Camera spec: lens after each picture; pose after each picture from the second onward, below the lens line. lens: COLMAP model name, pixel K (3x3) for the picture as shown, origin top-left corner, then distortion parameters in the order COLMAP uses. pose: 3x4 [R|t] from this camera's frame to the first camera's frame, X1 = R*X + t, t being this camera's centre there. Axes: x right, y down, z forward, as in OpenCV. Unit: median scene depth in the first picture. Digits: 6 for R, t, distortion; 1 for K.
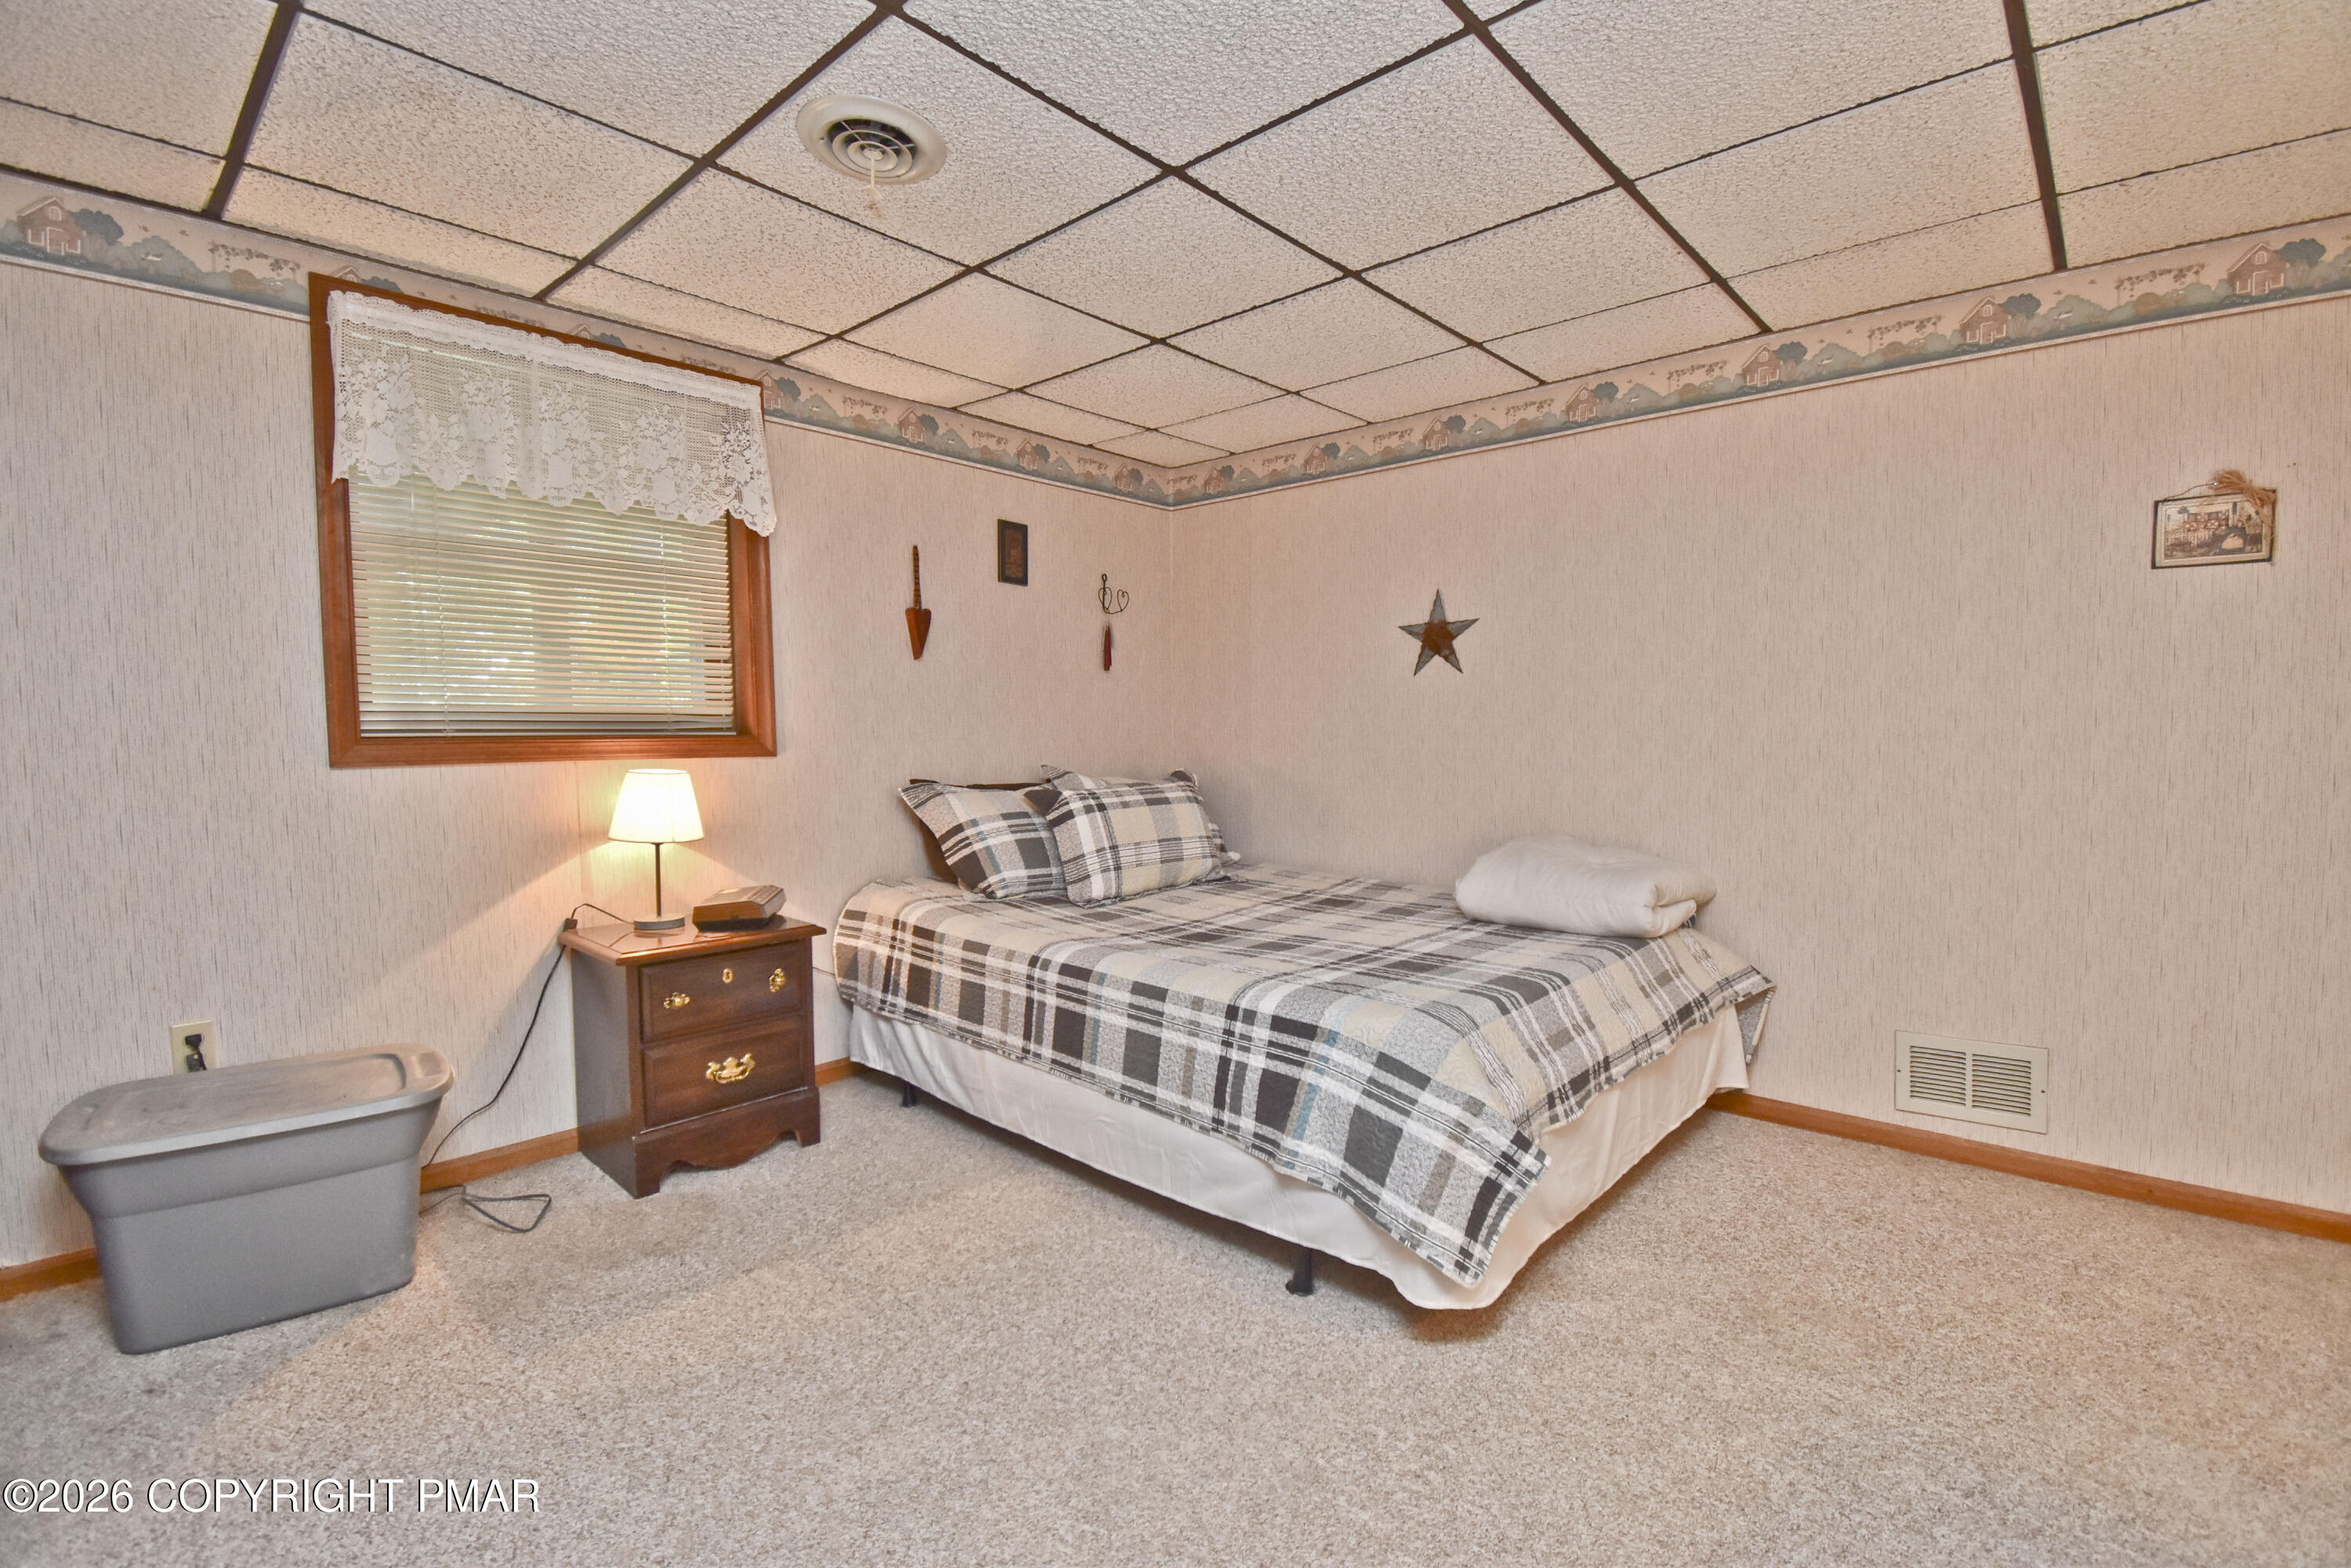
lens RADIAL K [[1062.3, 0, 1165.5], [0, 1062.3, 761.1], [0, 0, 1]] dist [0.033247, -0.029959]
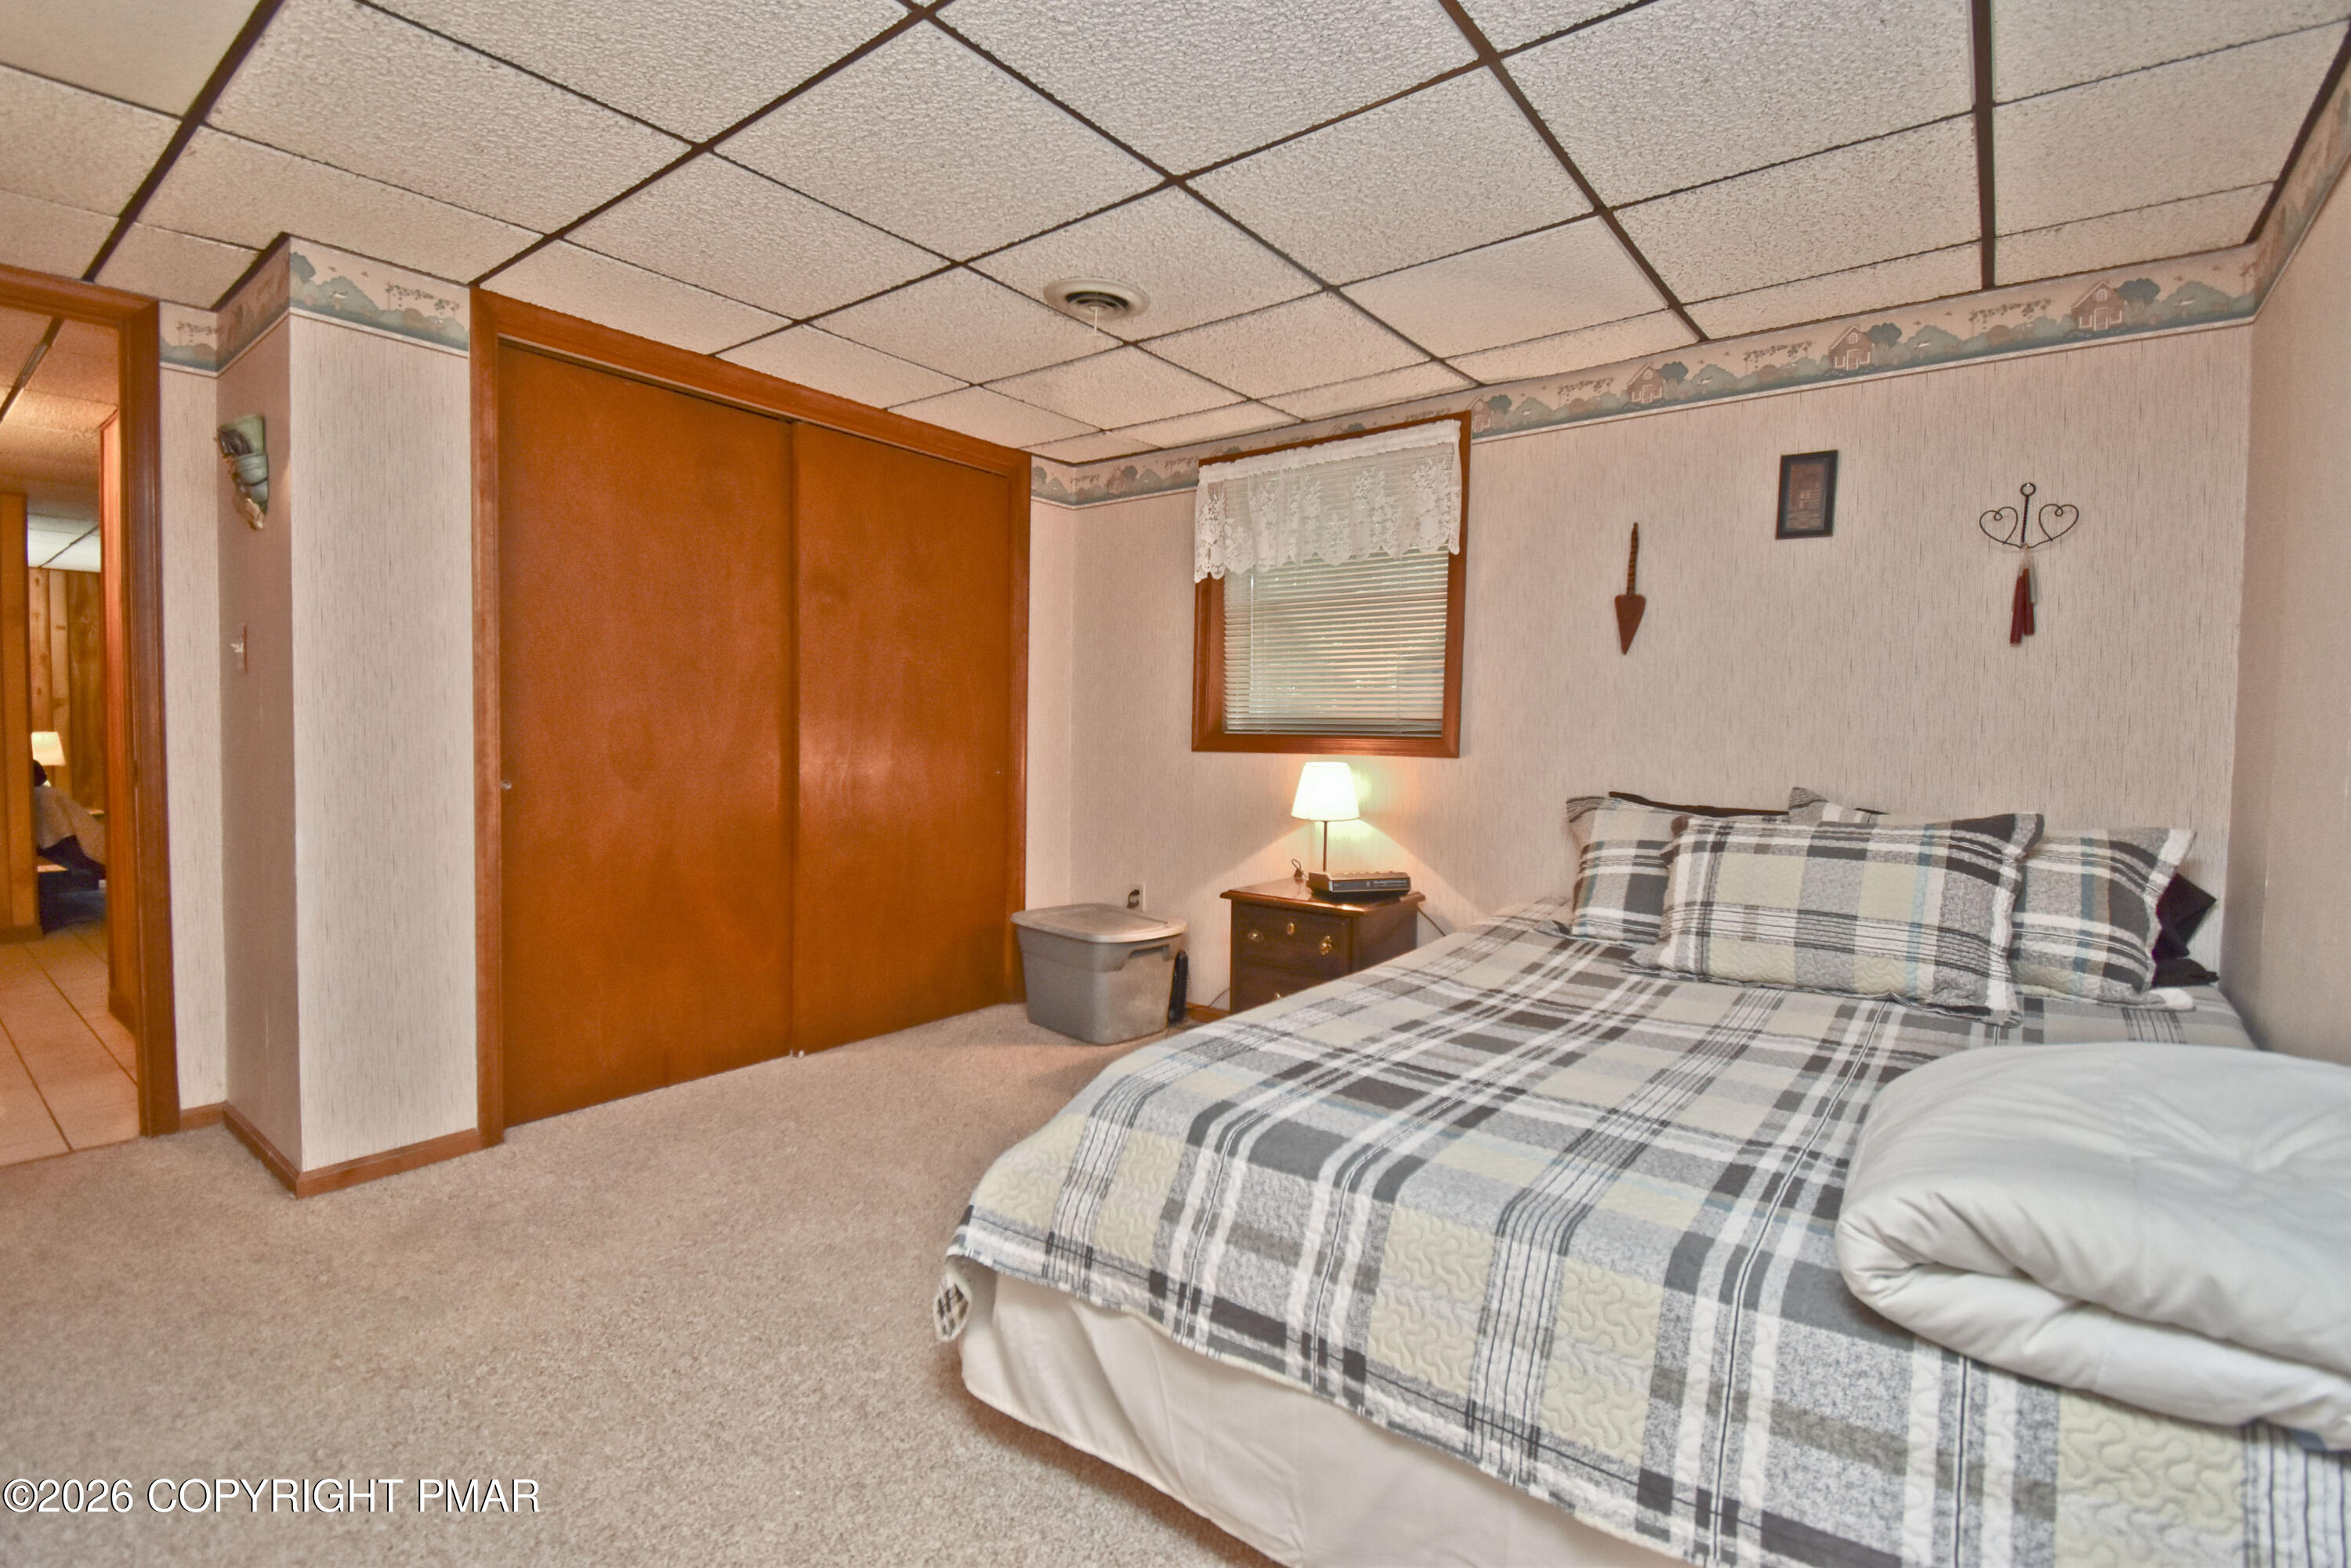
lens RADIAL K [[1062.3, 0, 1165.5], [0, 1062.3, 761.1], [0, 0, 1]] dist [0.033247, -0.029959]
pose [[0.076525, 0.030073, -0.996614, 0.737026], [-0.046437, 0.998568, 0.026566, -0.018439], [0.995986, 0.044247, 0.077812, 0.683105]]
